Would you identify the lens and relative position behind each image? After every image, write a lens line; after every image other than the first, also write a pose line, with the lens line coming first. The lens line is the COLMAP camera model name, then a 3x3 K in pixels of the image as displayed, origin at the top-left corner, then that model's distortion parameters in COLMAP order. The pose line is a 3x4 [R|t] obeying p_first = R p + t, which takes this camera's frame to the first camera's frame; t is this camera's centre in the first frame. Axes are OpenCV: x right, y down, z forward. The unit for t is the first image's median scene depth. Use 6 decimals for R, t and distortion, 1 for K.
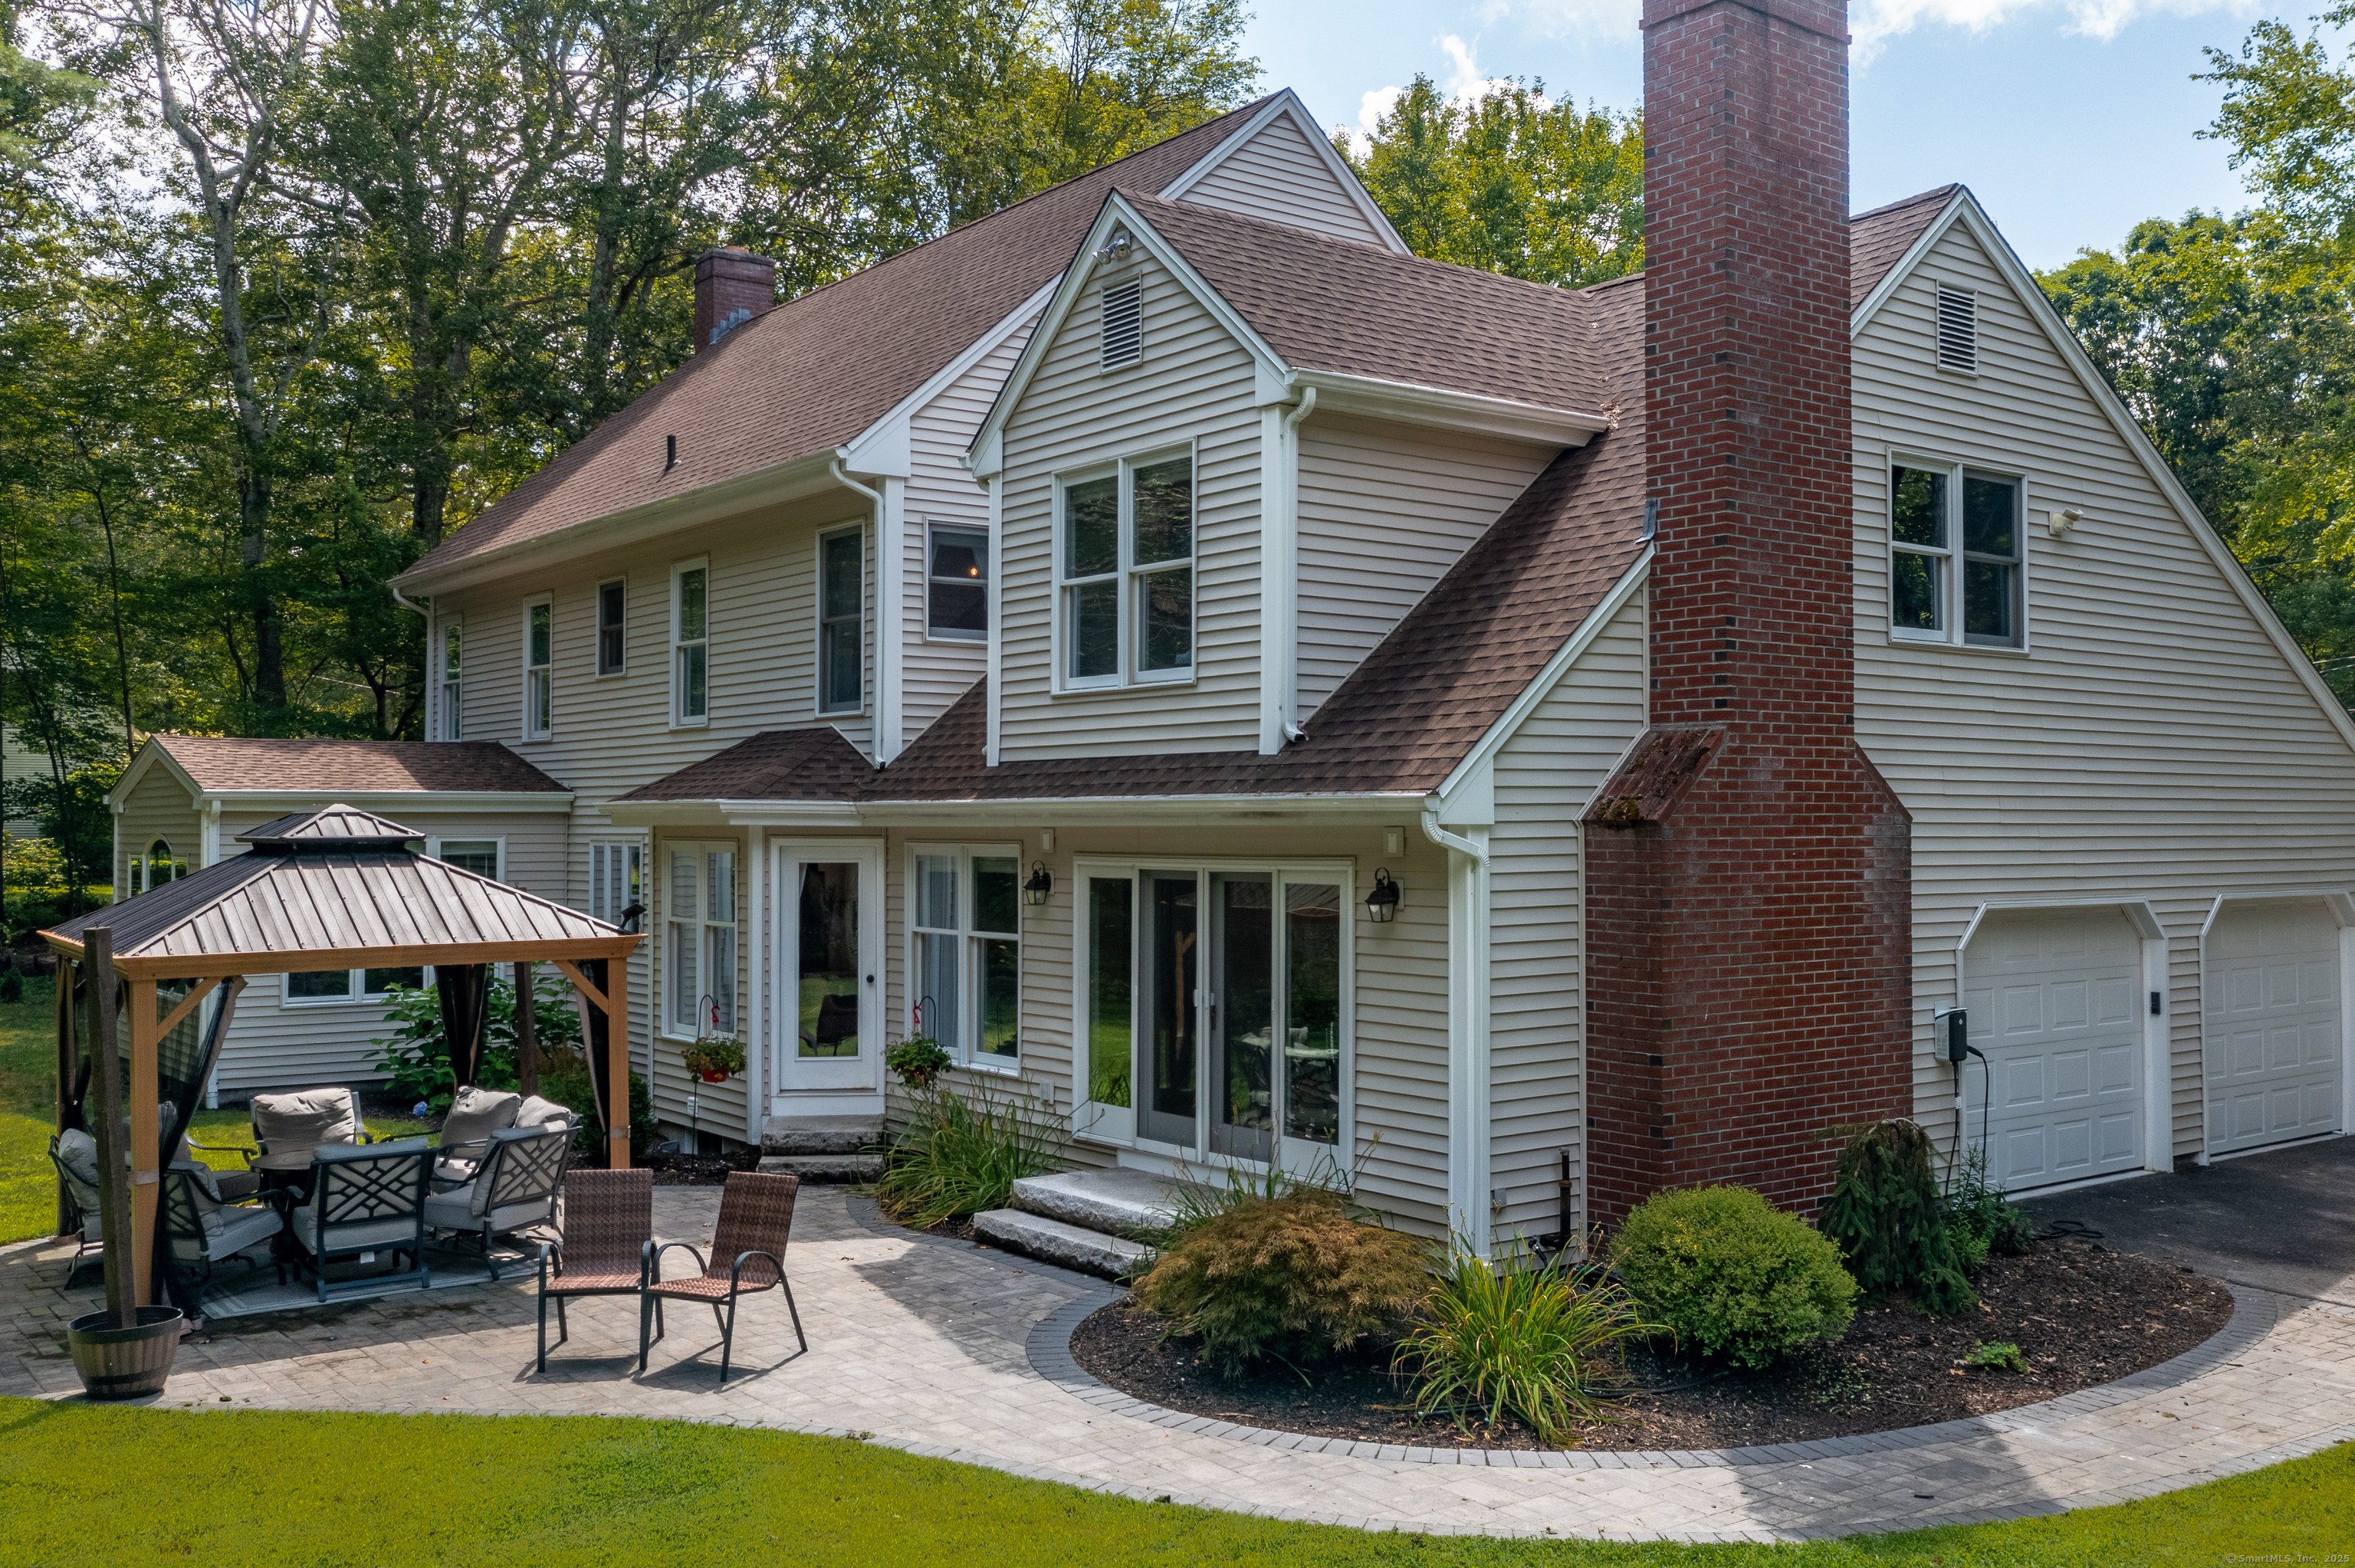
lens RADIAL K [[1988.6, 0, 1177.5], [0, 1988.6, 784.0], [0, 0, 1]] dist [-0.000875, 0.002976]
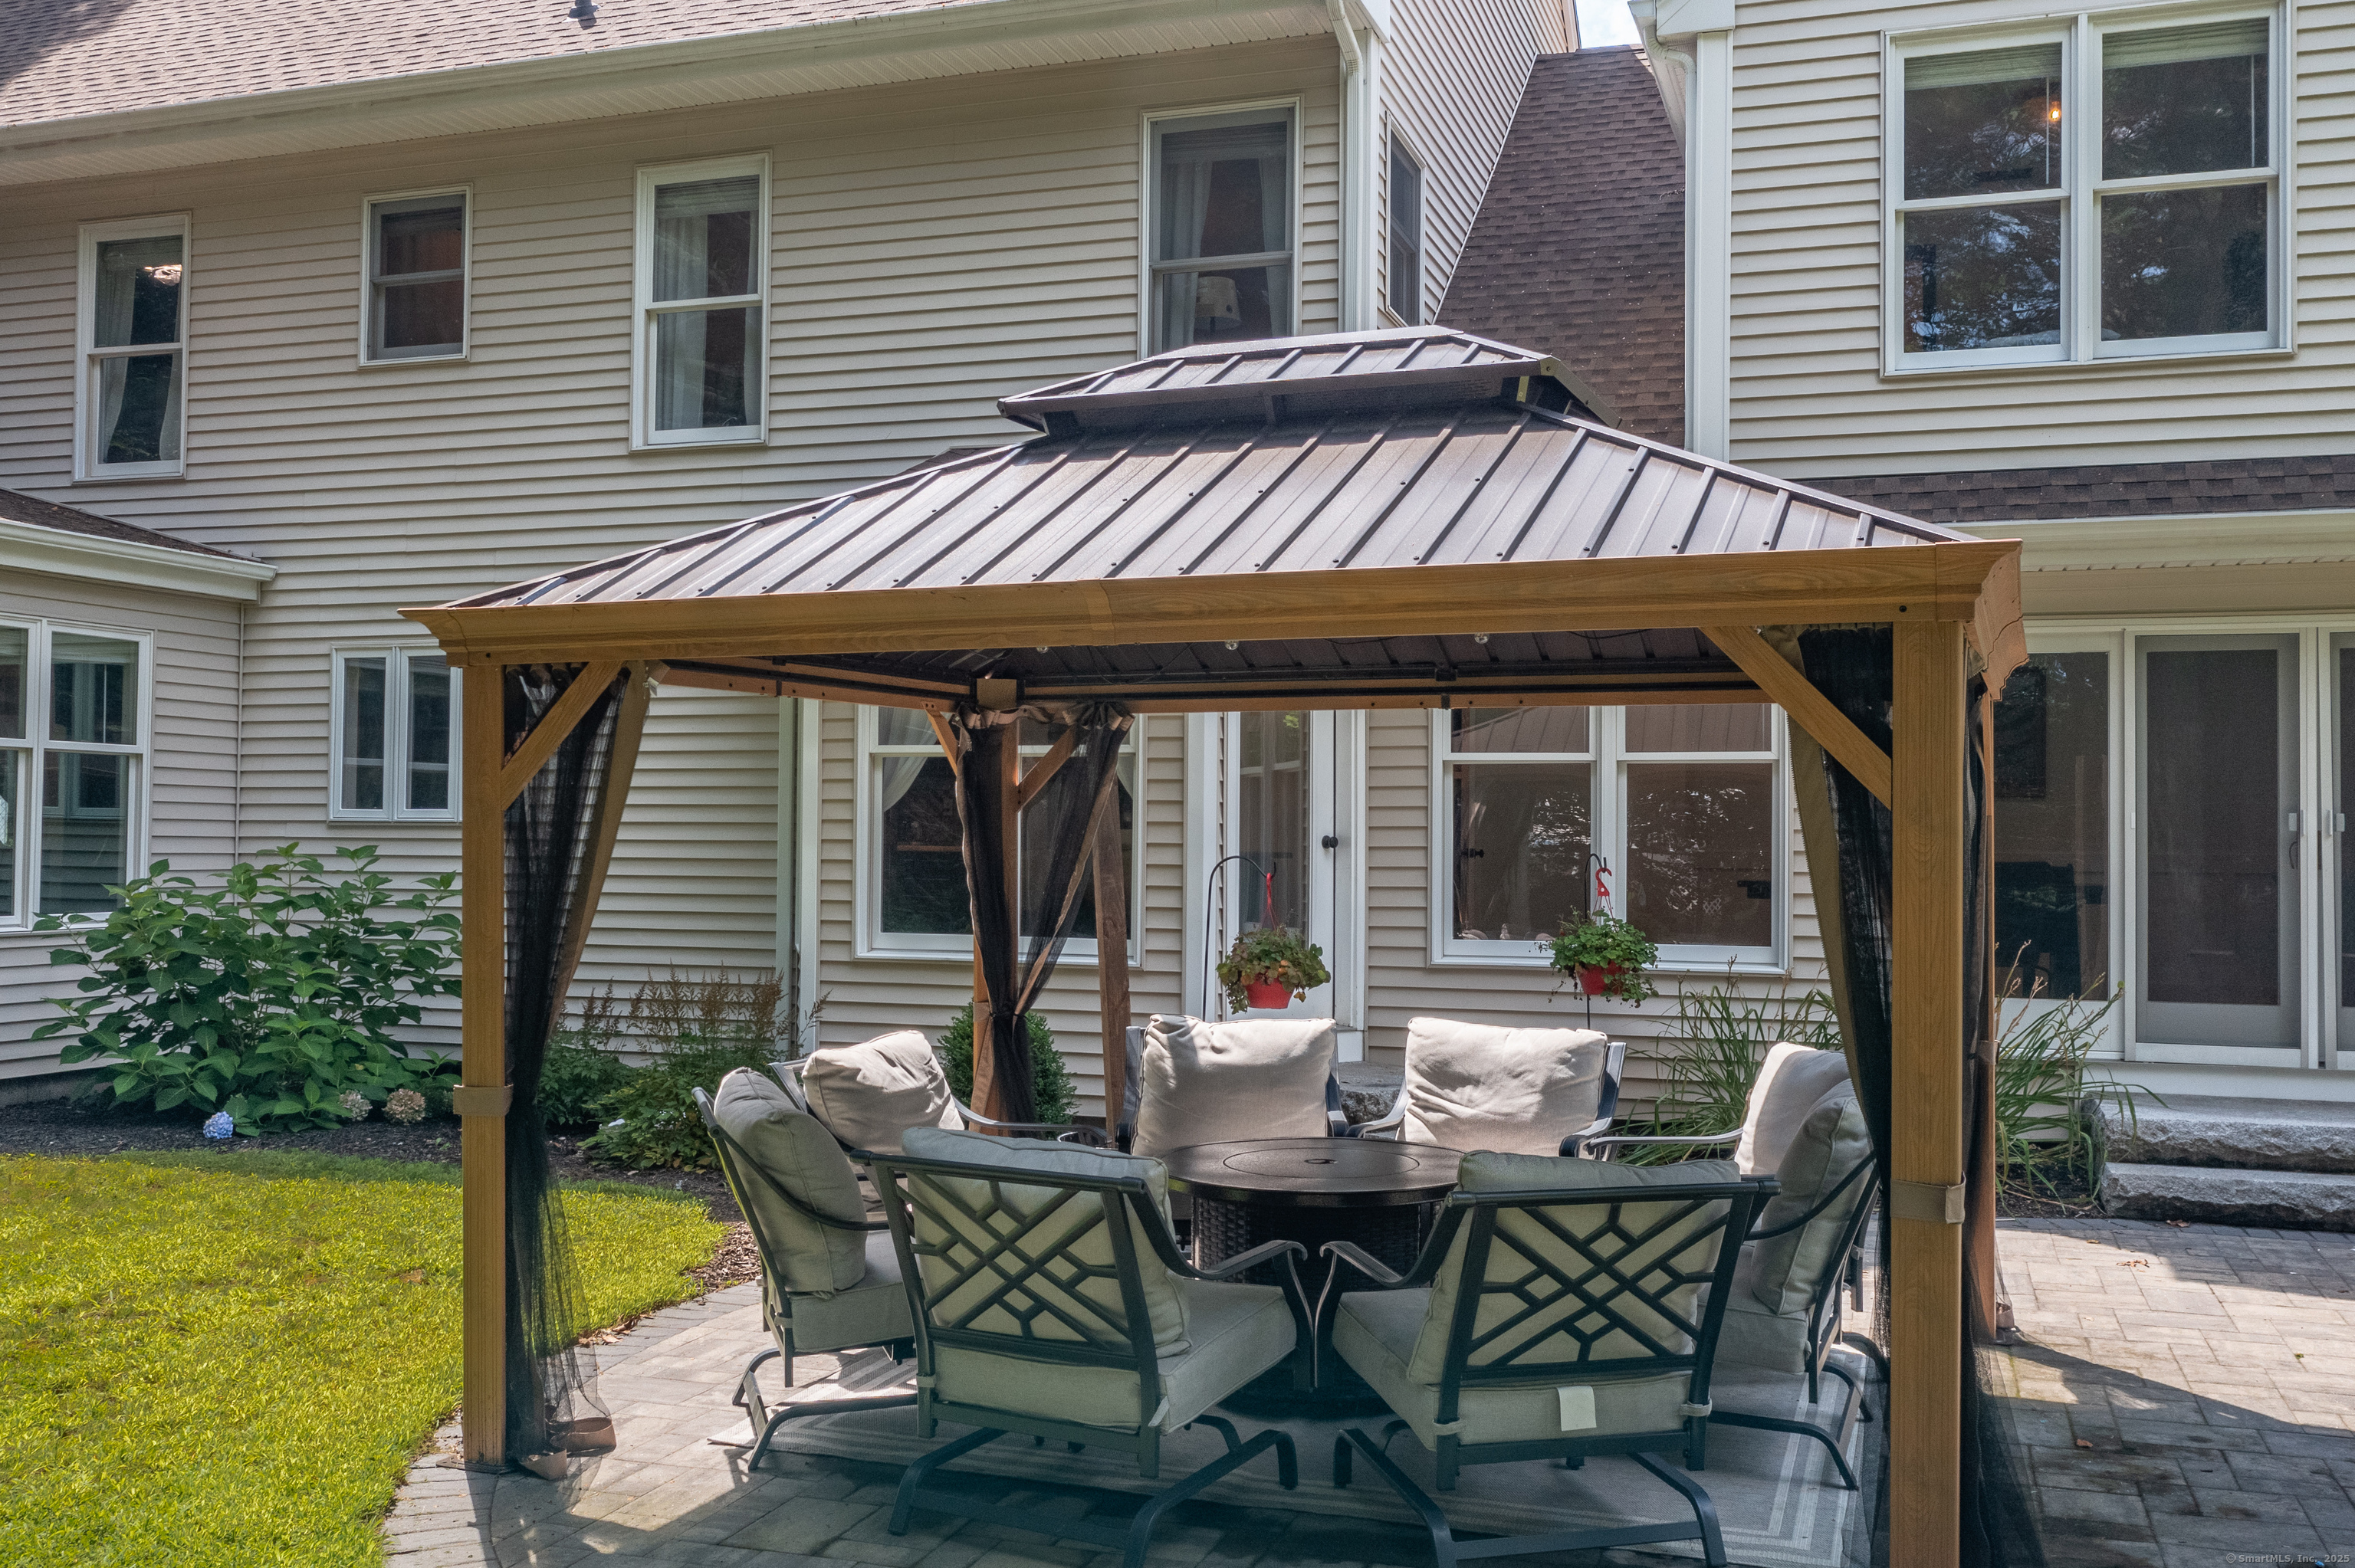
lens RADIAL K [[1988.6, 0, 1177.5], [0, 1988.6, 784.0], [0, 0, 1]] dist [-0.000875, 0.002976]
pose [[0.835701, 0.026382, 0.548550, -0.629975], [-0.024832, 0.999639, -0.010245, 0.104304], [-0.548622, -0.005060, 0.836055, 0.610961]]
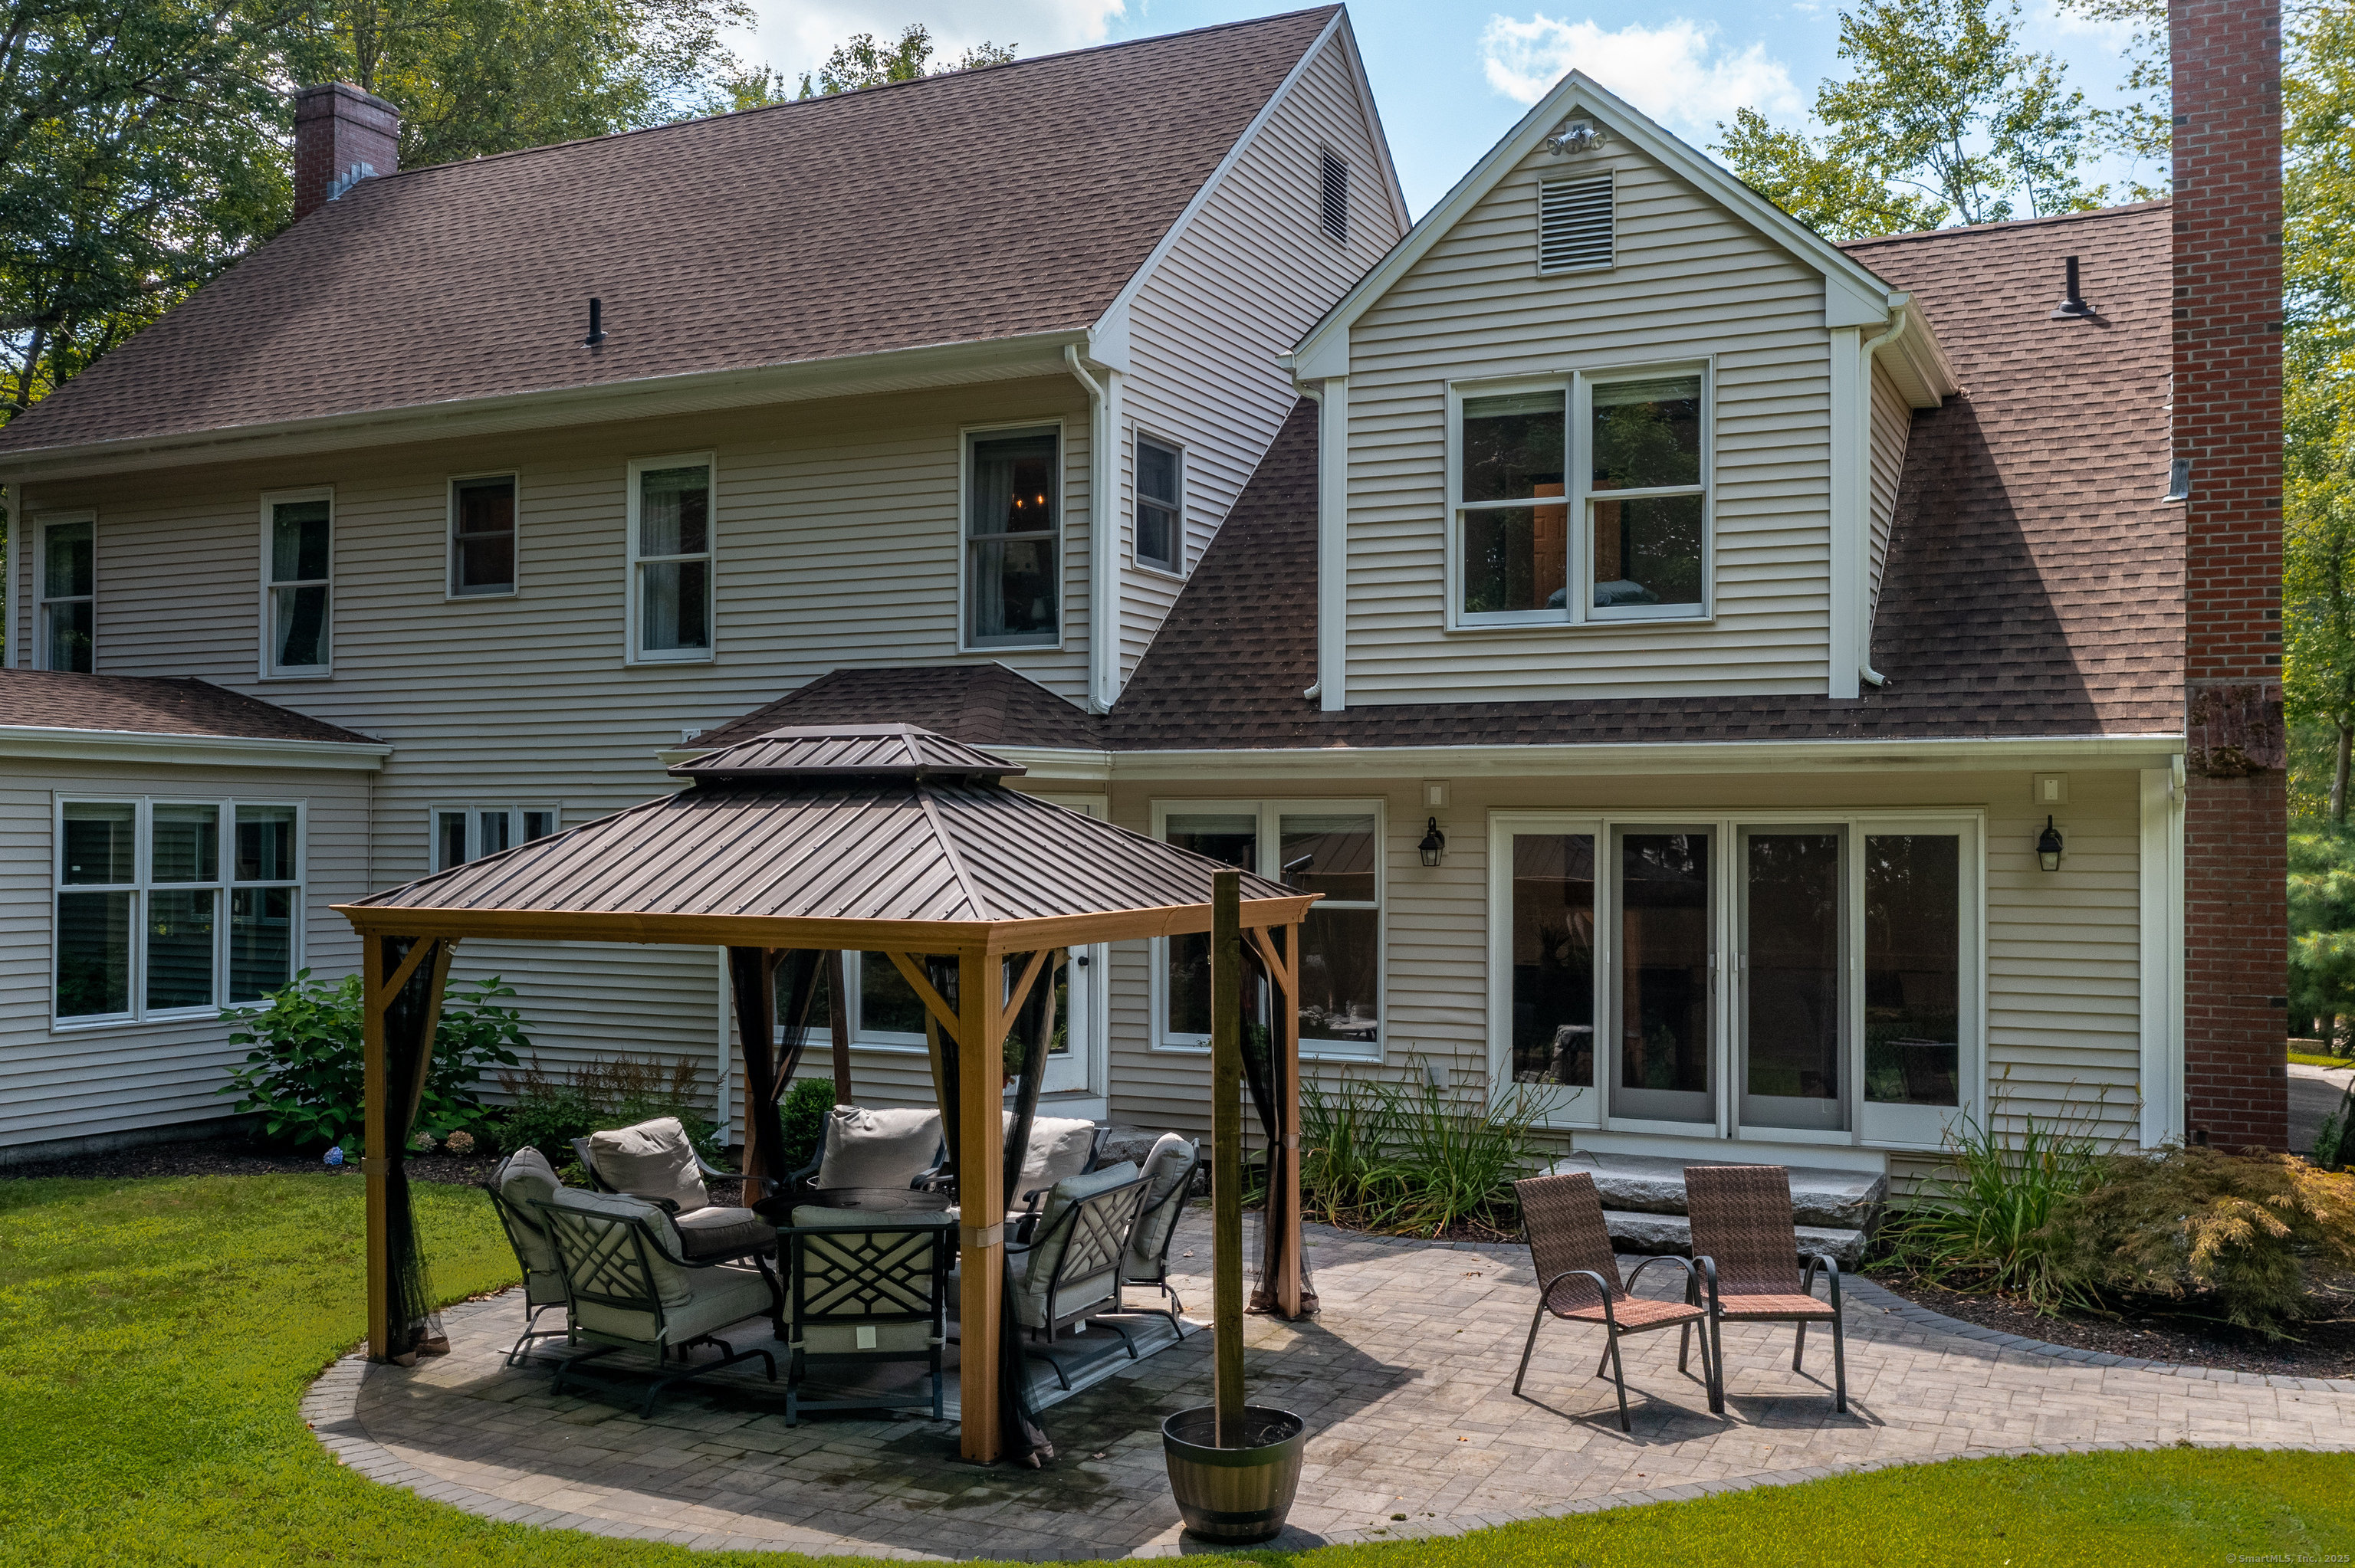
lens RADIAL K [[2010.4, 0, 1144.5], [0, 2010.4, 802.3], [0, 0, 1]] dist [-0.003484, 0.003236]
pose [[0.902813, 0.010711, 0.429900, -0.595181], [-0.013510, 0.999903, 0.003461, 0.032040], [-0.429821, -0.008932, 0.902870, 0.255118]]
